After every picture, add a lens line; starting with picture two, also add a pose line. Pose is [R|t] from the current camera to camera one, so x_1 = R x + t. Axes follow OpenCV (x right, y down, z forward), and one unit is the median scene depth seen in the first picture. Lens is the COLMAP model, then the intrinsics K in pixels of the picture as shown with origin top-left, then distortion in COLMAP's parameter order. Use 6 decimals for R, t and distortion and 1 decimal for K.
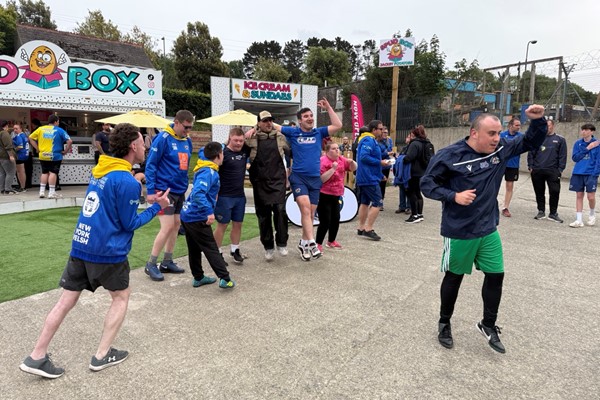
lens RADIAL K [[424.9, 0, 302.1], [0, 424.9, 201.9], [0, 0, 1]] dist [0.050854, -0.070251]
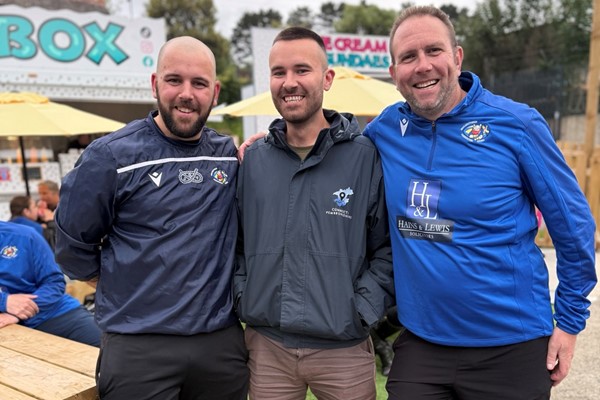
lens RADIAL K [[570.7, 0, 306.5], [0, 570.7, 258.7], [0, 0, 1]] dist [-0.011647, 0.000000]
pose [[0.999243, -0.035443, -0.016036, -0.139447], [0.036217, 0.998047, 0.050905, -0.034401], [0.014200, -0.051447, 0.998575, 0.257016]]
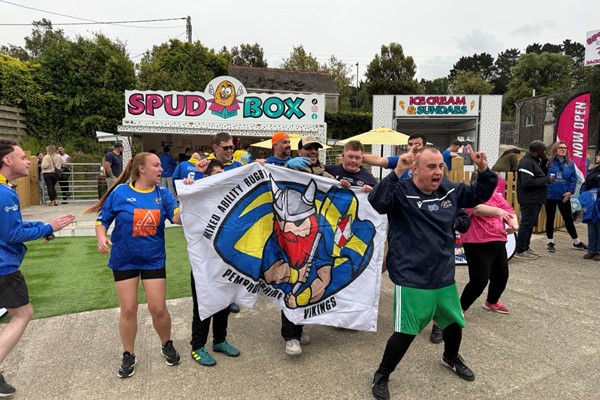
lens RADIAL K [[424.9, 0, 294.0], [0, 424.9, 207.5], [0, 0, 1]] dist [0.050854, -0.070251]
pose [[0.887851, 0.037595, -0.458593, 0.075044], [-0.053887, 0.998294, -0.022489, -0.009587], [0.456966, 0.044680, 0.888362, 0.074242]]
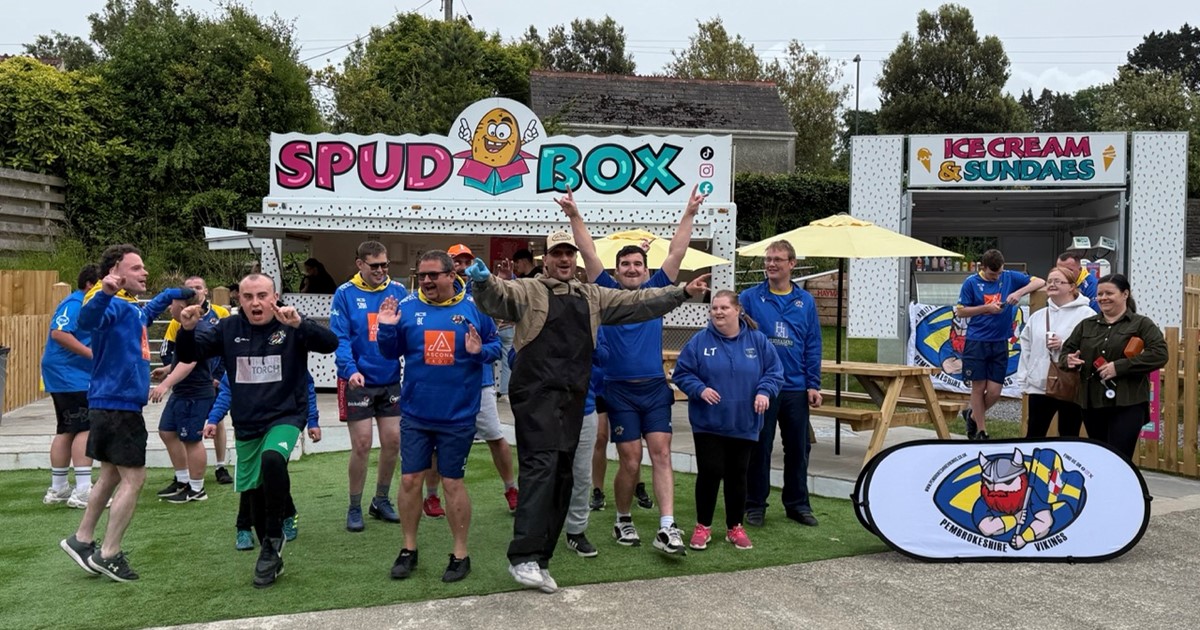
lens RADIAL K [[1050.0, 0, 593.0], [0, 1050.0, 326.7], [0, 0, 1]] dist [0.099483, -0.170588]
pose [[0.827247, 0.007713, -0.561785, 0.132752], [-0.072901, 0.992926, -0.093717, -0.011343], [0.557088, 0.118482, 0.821958, 0.087875]]
